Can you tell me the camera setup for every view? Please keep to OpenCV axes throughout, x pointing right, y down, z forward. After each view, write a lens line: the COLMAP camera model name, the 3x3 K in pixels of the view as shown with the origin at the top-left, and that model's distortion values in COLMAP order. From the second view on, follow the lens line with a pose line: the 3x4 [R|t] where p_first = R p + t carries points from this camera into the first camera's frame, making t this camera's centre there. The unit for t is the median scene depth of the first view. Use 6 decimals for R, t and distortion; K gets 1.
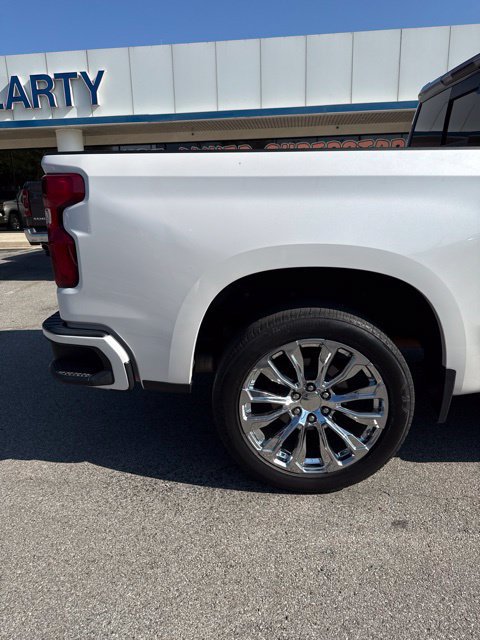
lens RADIAL K [[453.4, 0, 237.8], [0, 453.4, 314.9], [0, 0, 1]] dist [0.046390, -0.053836]
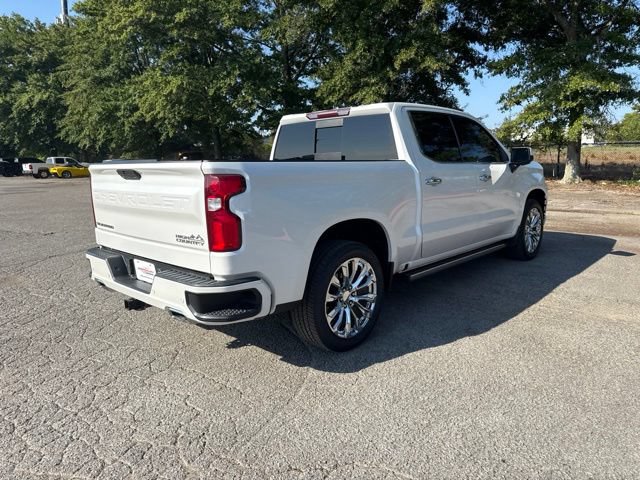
lens RADIAL K [[453.4, 0, 323.5], [0, 453.4, 239.1], [0, 0, 1]] dist [0.046390, -0.053836]
pose [[0.651925, -0.122649, 0.748299, -1.190821], [0.209510, 0.977552, -0.022303, -0.004570], [-0.728766, 0.171316, 0.662987, -0.146217]]
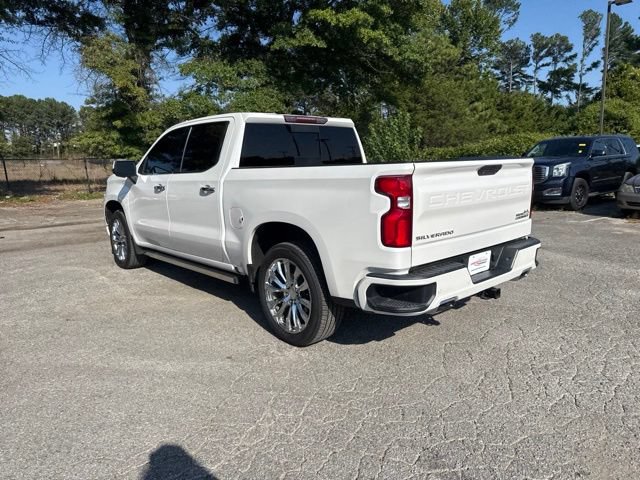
lens RADIAL K [[453.4, 0, 321.7], [0, 453.4, 239.9], [0, 0, 1]] dist [0.046390, -0.053836]
pose [[-0.693219, -0.085008, 0.715696, -1.208365], [0.229264, 0.915430, 0.330795, -0.862241], [-0.683290, 0.393397, -0.615105, 2.913262]]
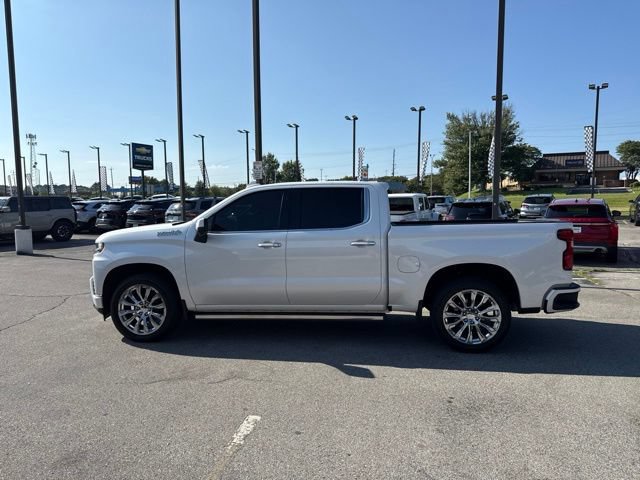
lens RADIAL K [[453.4, 0, 322.4], [0, 453.4, 240.6], [0, 0, 1]] dist [0.046390, -0.053836]
pose [[-0.995118, 0.027177, 0.094876, 0.781354], [0.056511, 0.945049, 0.322009, -1.350757], [-0.080911, 0.325798, -0.941971, 4.308647]]
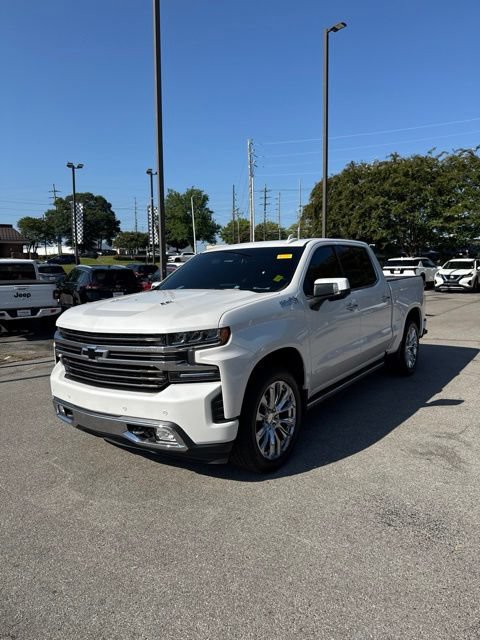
lens RADIAL K [[453.4, 0, 236.9], [0, 453.4, 318.9], [0, 0, 1]] dist [0.046390, -0.053836]
pose [[-0.554899, 0.122094, -0.822910, 3.733316], [-0.179297, 0.948373, 0.261611, -0.949103], [0.812367, 0.292713, -0.504360, 2.566030]]
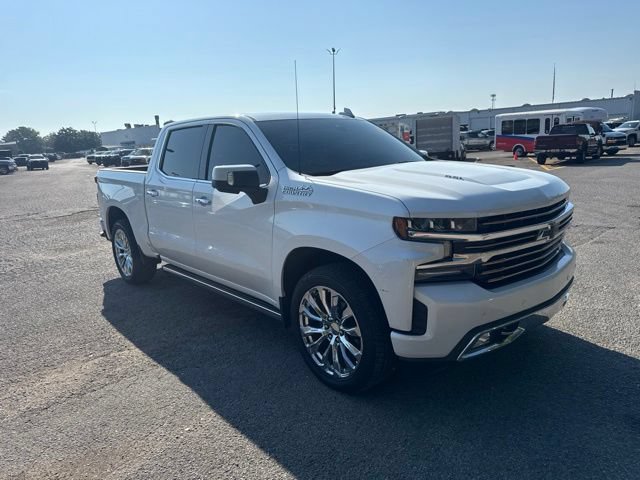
lens RADIAL K [[453.4, 0, 319.4], [0, 453.4, 243.7], [0, 0, 1]] dist [0.046390, -0.053836]
pose [[0.686107, 0.139764, -0.713949, 3.159897], [-0.156577, 0.986743, 0.042696, -0.183996], [0.710451, 0.082494, 0.698895, -0.226197]]
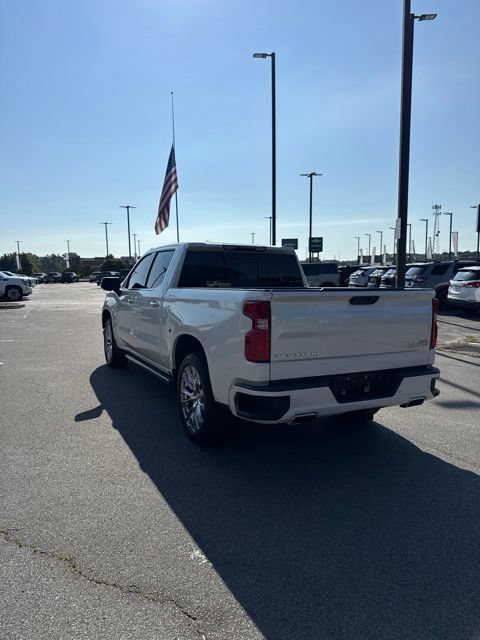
lens RADIAL K [[453.4, 0, 236.4], [0, 453.4, 319.6], [0, 0, 1]] dist [0.046390, -0.053836]
pose [[-0.484229, -0.061980, 0.872743, -1.764729], [0.232300, 0.952580, 0.196538, -0.805991], [-0.843540, 0.297908, -0.446869, 2.634028]]
